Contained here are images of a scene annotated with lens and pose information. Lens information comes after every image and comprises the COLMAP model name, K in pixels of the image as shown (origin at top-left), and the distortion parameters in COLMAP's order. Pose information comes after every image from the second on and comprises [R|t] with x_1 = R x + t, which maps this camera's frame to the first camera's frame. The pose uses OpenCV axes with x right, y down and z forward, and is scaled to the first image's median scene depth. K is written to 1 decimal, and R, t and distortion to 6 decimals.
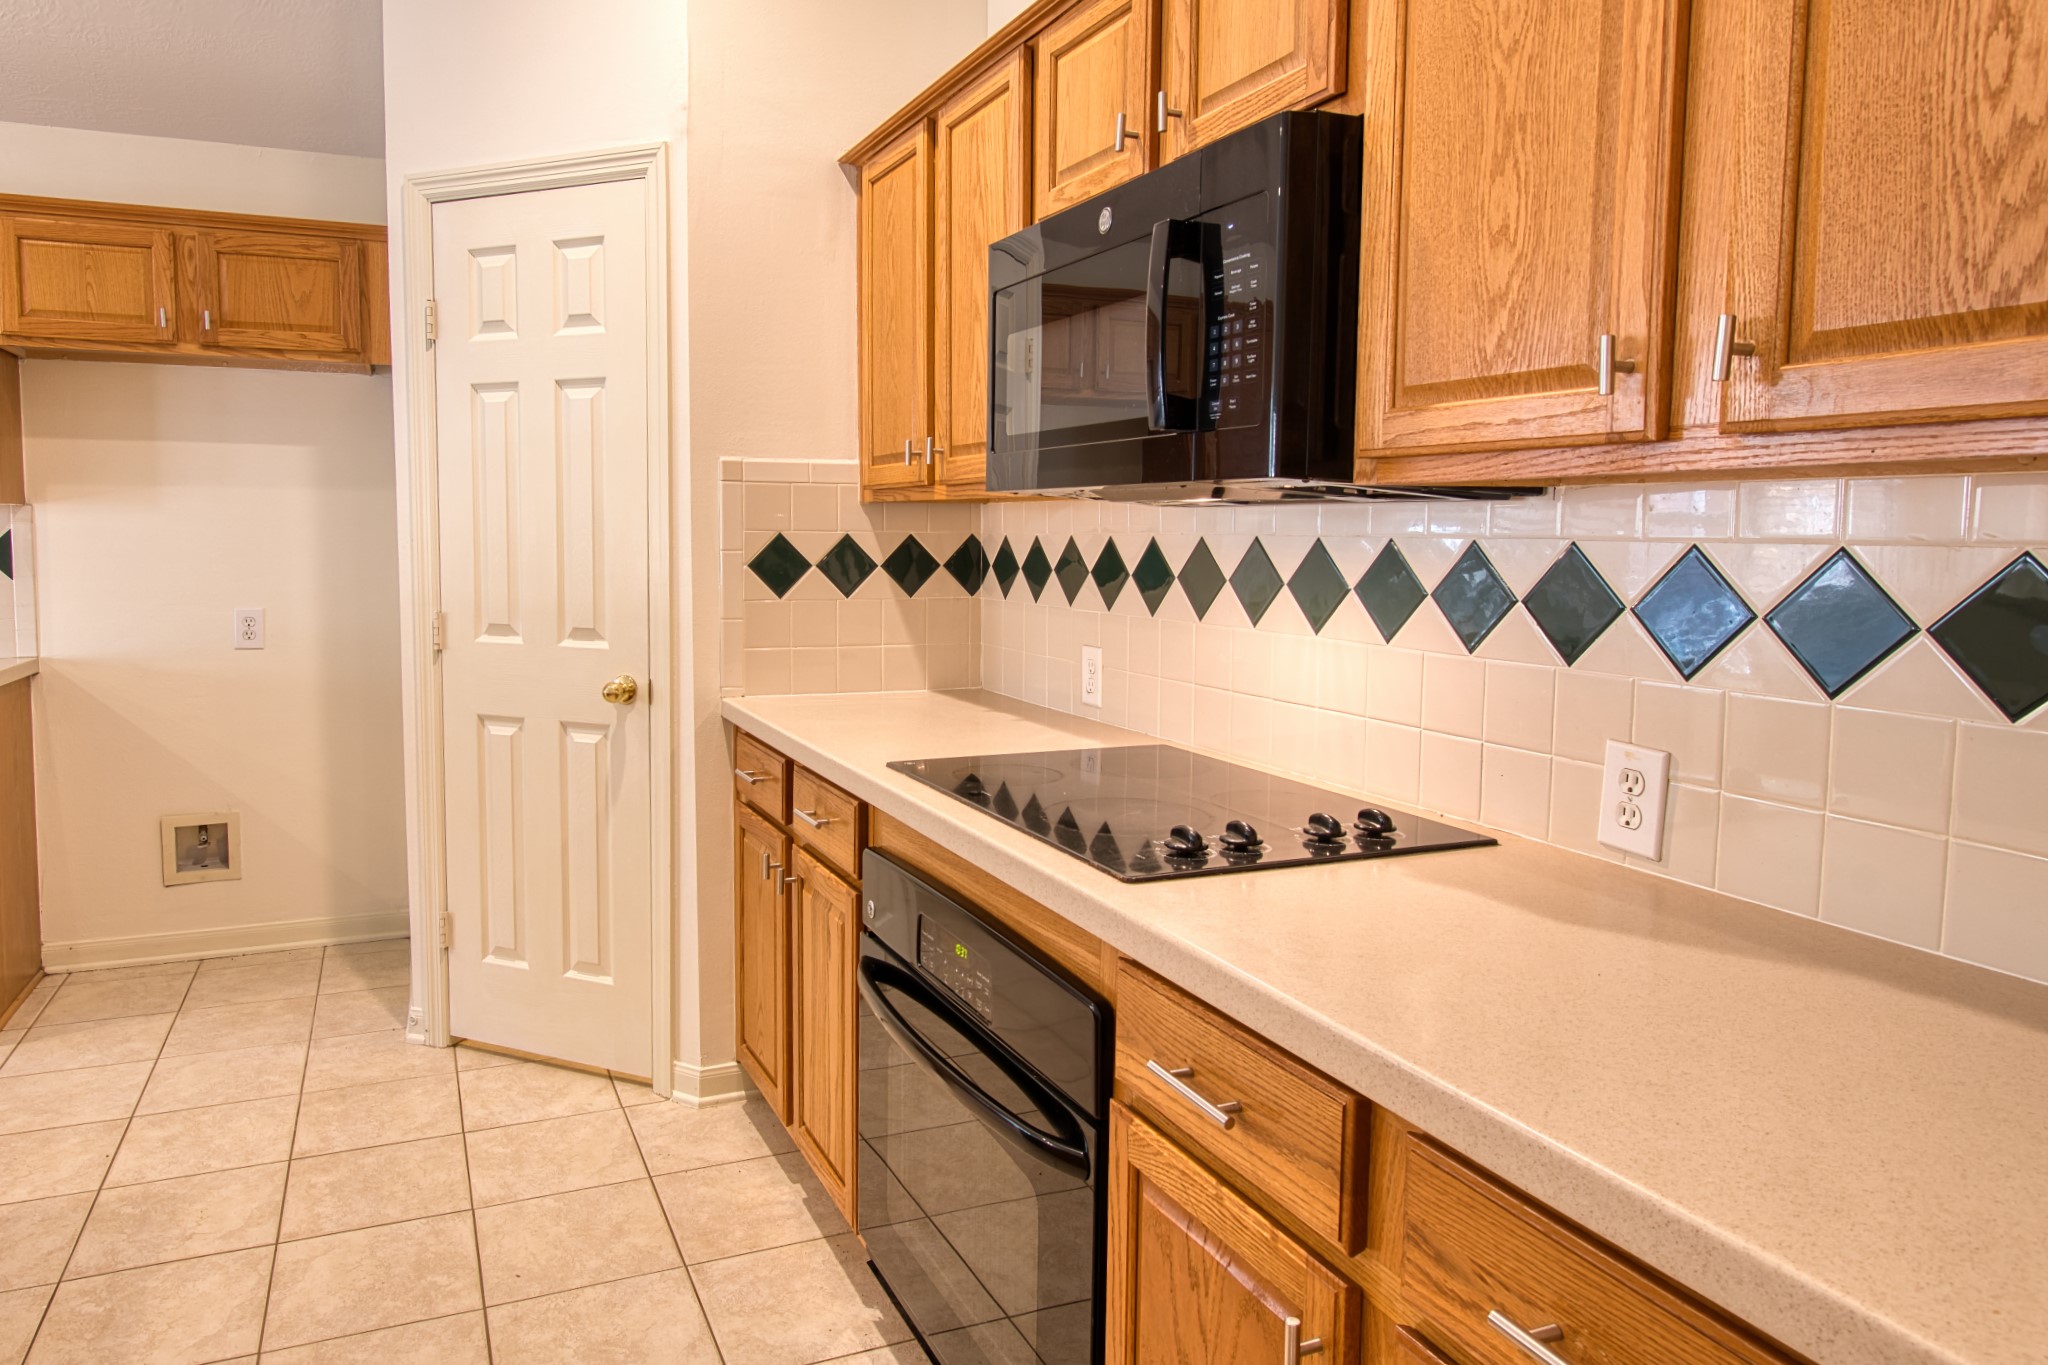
lens RADIAL K [[1292.0, 0, 914.5], [0, 1292.0, 635.3], [0, 0, 1]] dist [-0.007075, 0.000863]
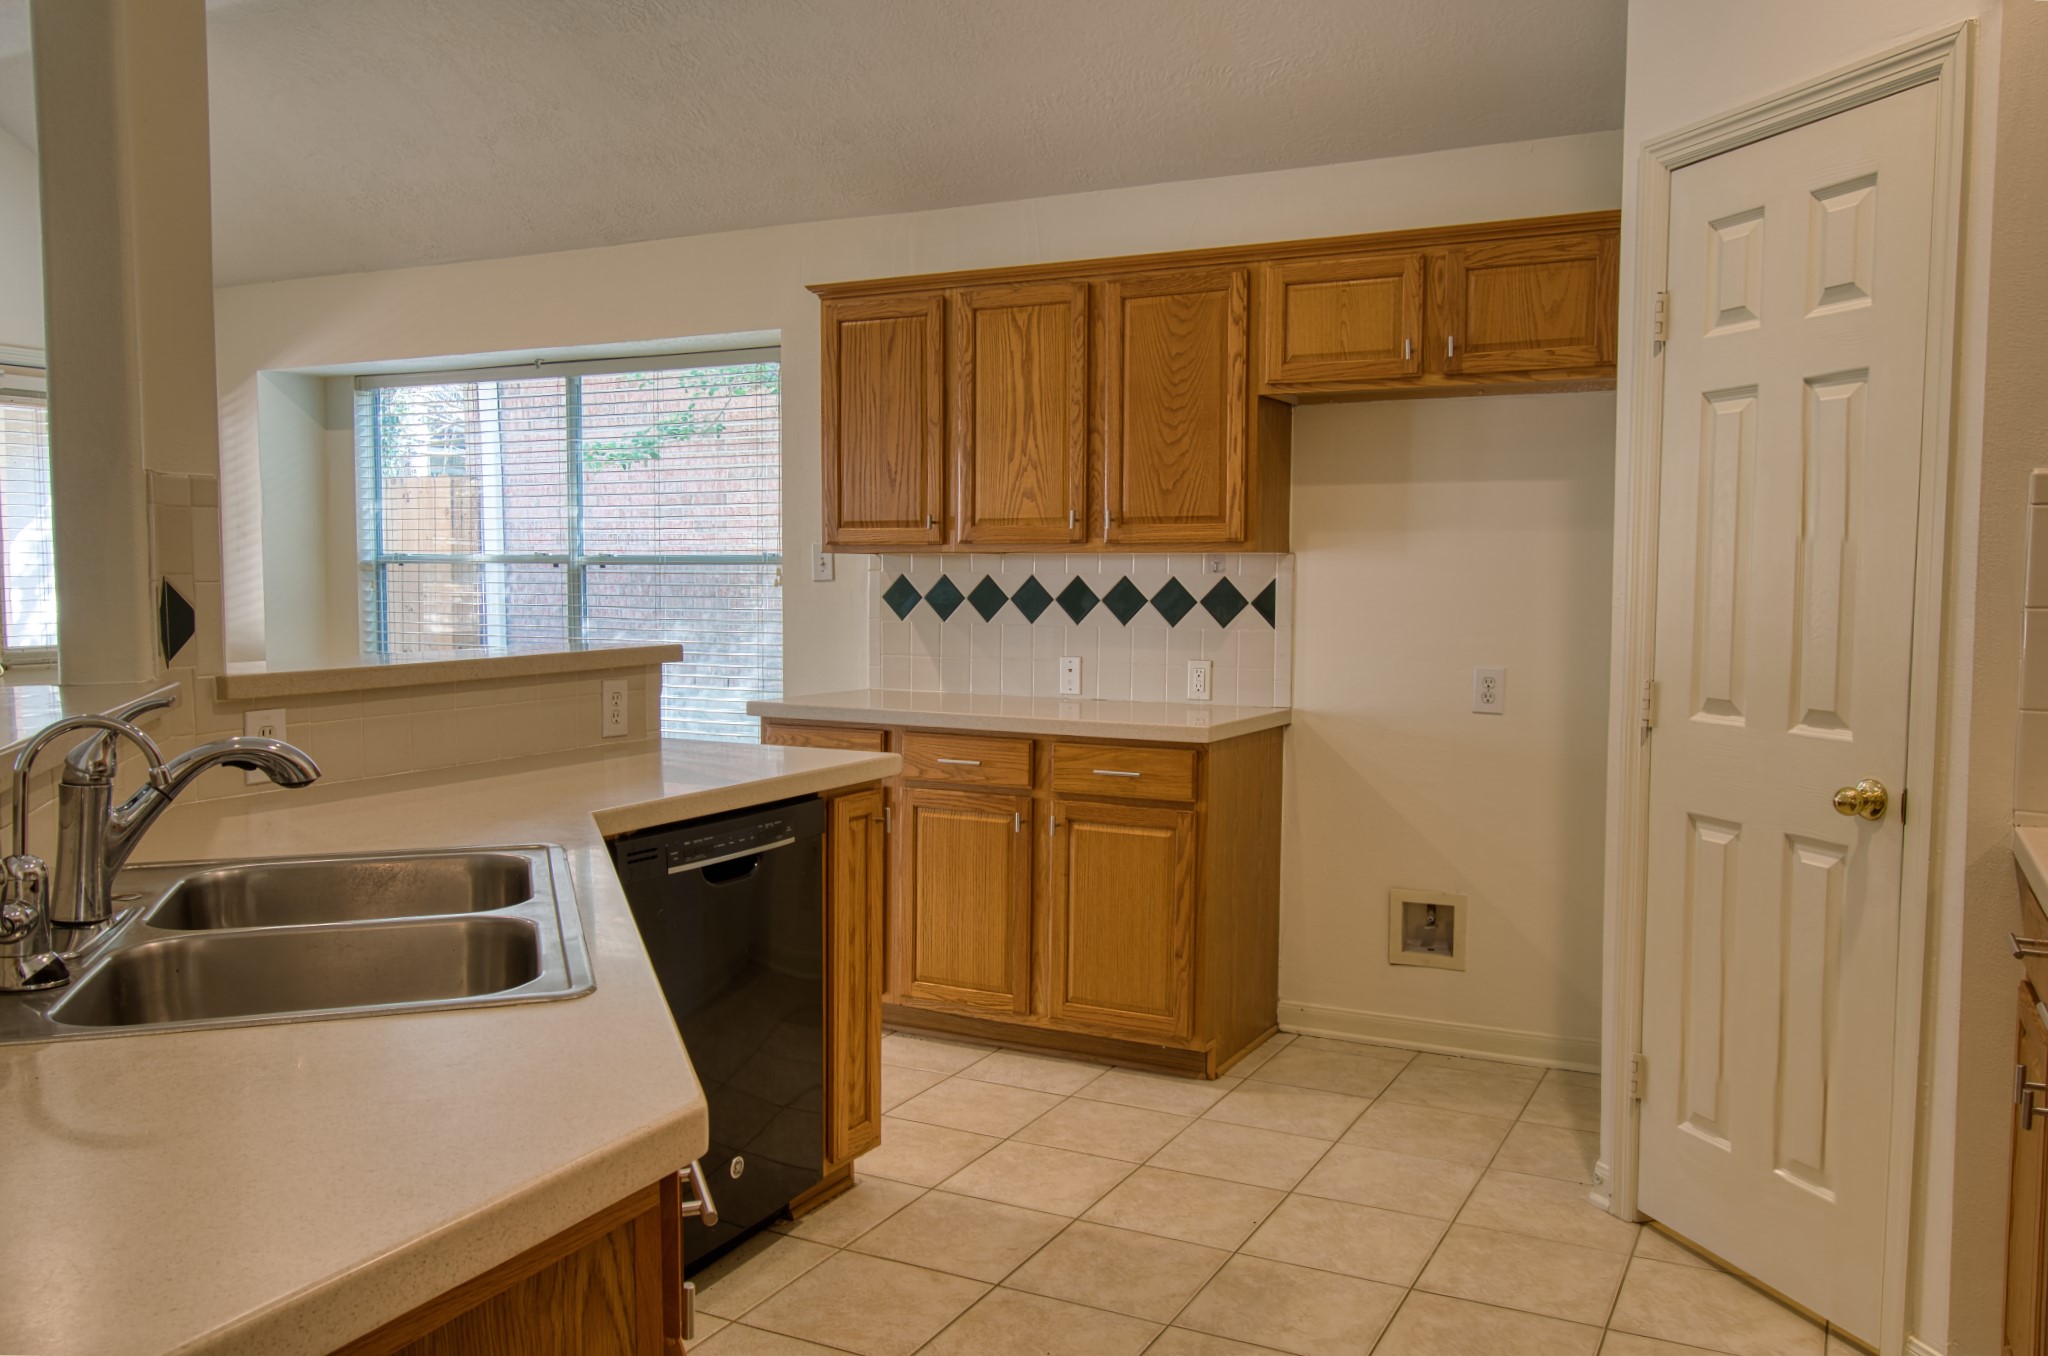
lens RADIAL K [[1597.8, 0, 1034.8], [0, 1597.8, 694.4], [0, 0, 1]] dist [0.005342, -0.006422]
pose [[0.655751, 0.052260, -0.753166, 0.135492], [-0.059025, 0.998097, 0.017864, -0.004639], [0.752666, 0.032741, 0.657588, 0.060248]]
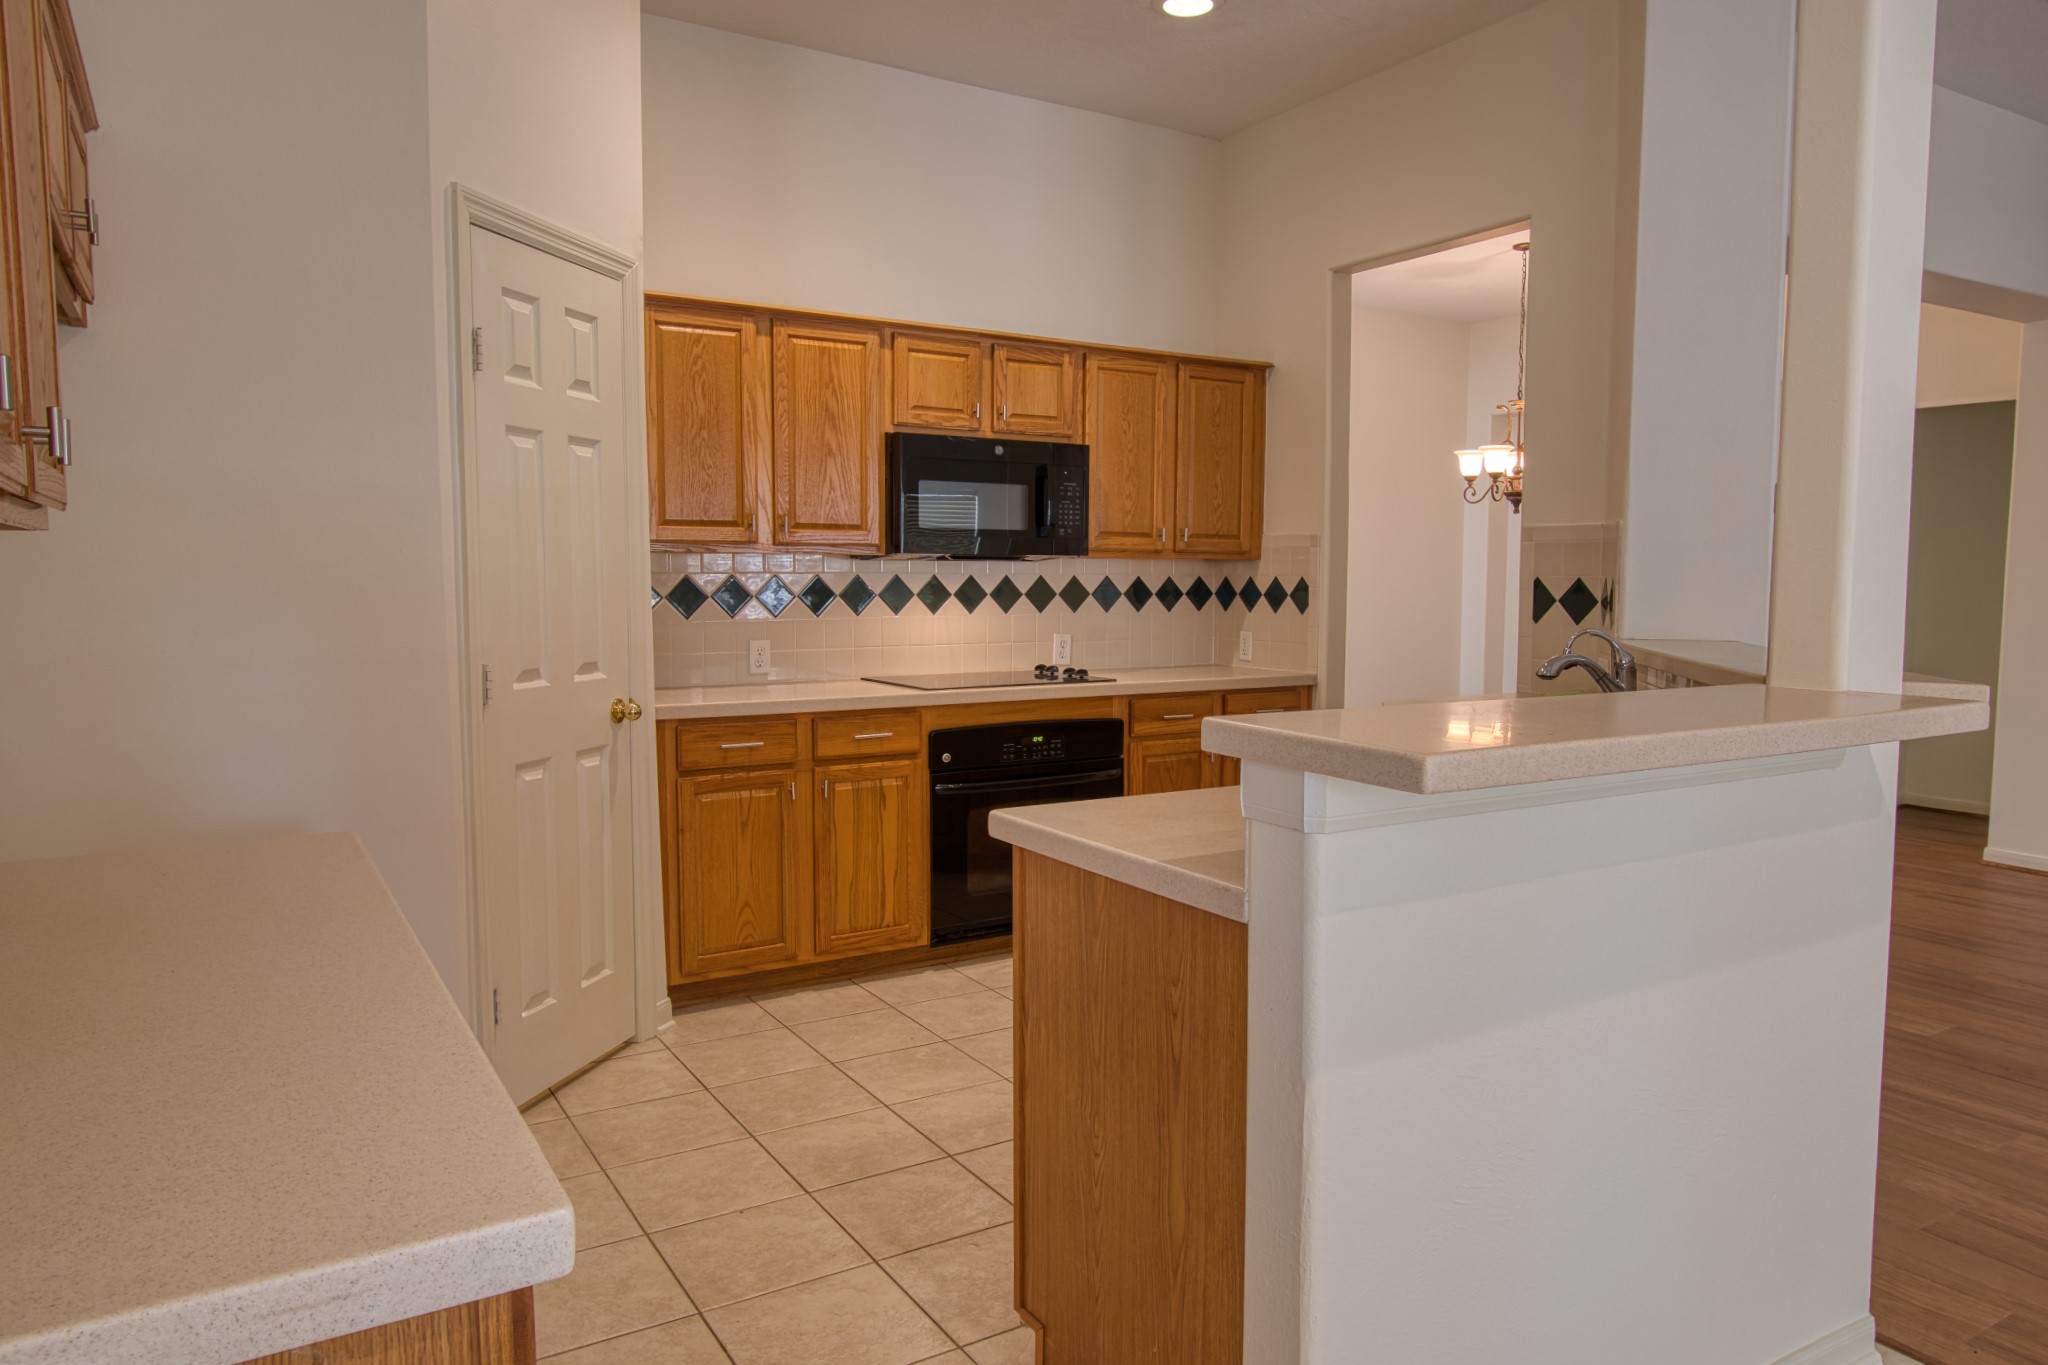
lens RADIAL K [[1354.2, 0, 1031.0], [0, 1354.2, 696.0], [0, 0, 1]] dist [-0.000198, 0.000661]
pose [[-0.161167, -0.096830, 0.982166, -1.456152], [0.077391, 0.990871, 0.110388, -0.075759], [-0.983888, 0.093801, -0.152201, 0.799543]]
